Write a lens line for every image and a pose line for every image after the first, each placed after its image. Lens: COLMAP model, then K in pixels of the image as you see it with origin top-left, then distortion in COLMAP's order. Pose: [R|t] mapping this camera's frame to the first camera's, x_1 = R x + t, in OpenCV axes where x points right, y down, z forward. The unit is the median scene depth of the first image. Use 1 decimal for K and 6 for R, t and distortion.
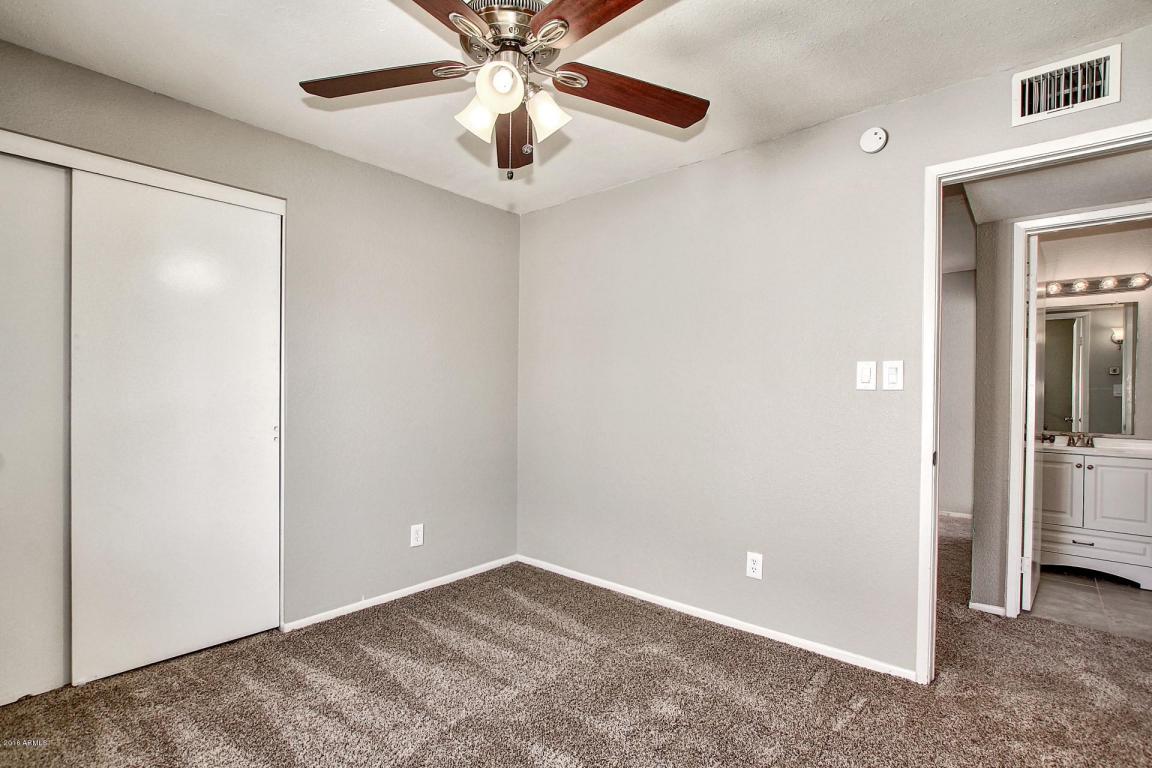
lens RADIAL K [[544.9, 0, 578.0], [0, 544.9, 395.9], [0, 0, 1]] dist [-0.024481, 0.000431]
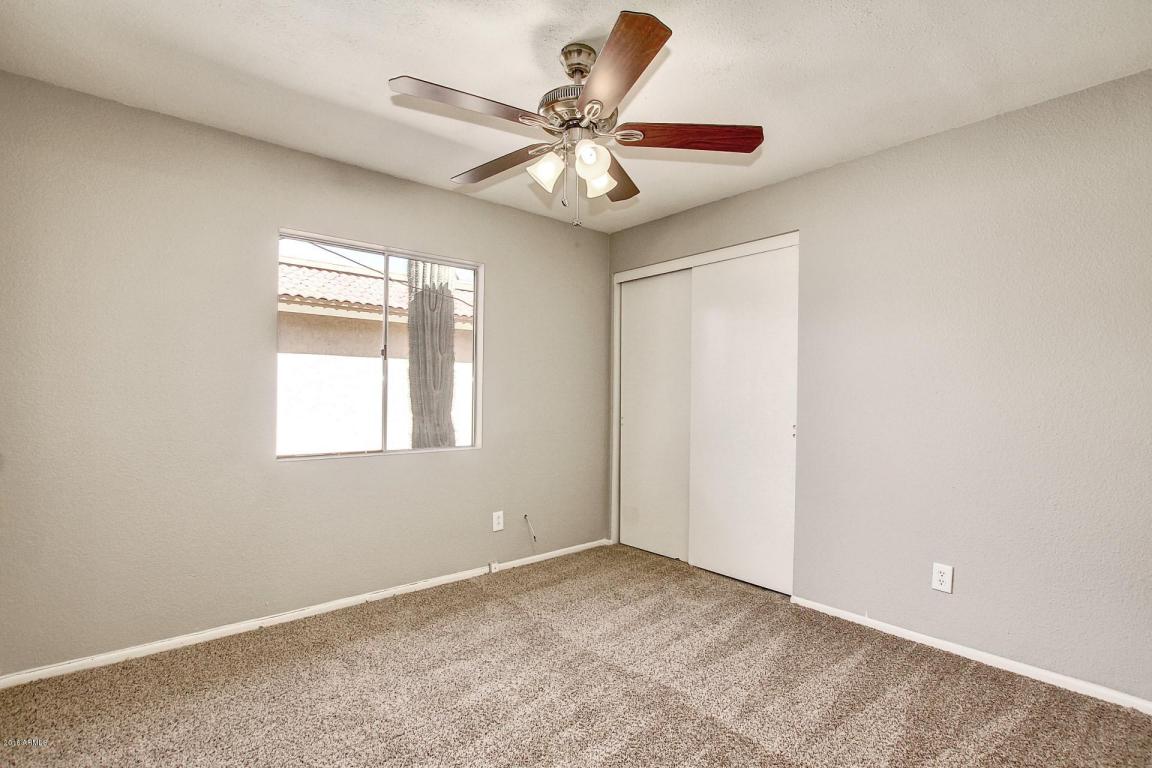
lens RADIAL K [[544.9, 0, 578.0], [0, 544.9, 395.9], [0, 0, 1]] dist [-0.024481, 0.000431]
pose [[-0.160355, 0.000026, -0.987059, 0.709909], [-0.015812, 0.999872, 0.002596, -0.003146], [0.986933, 0.016024, -0.160334, 0.749911]]
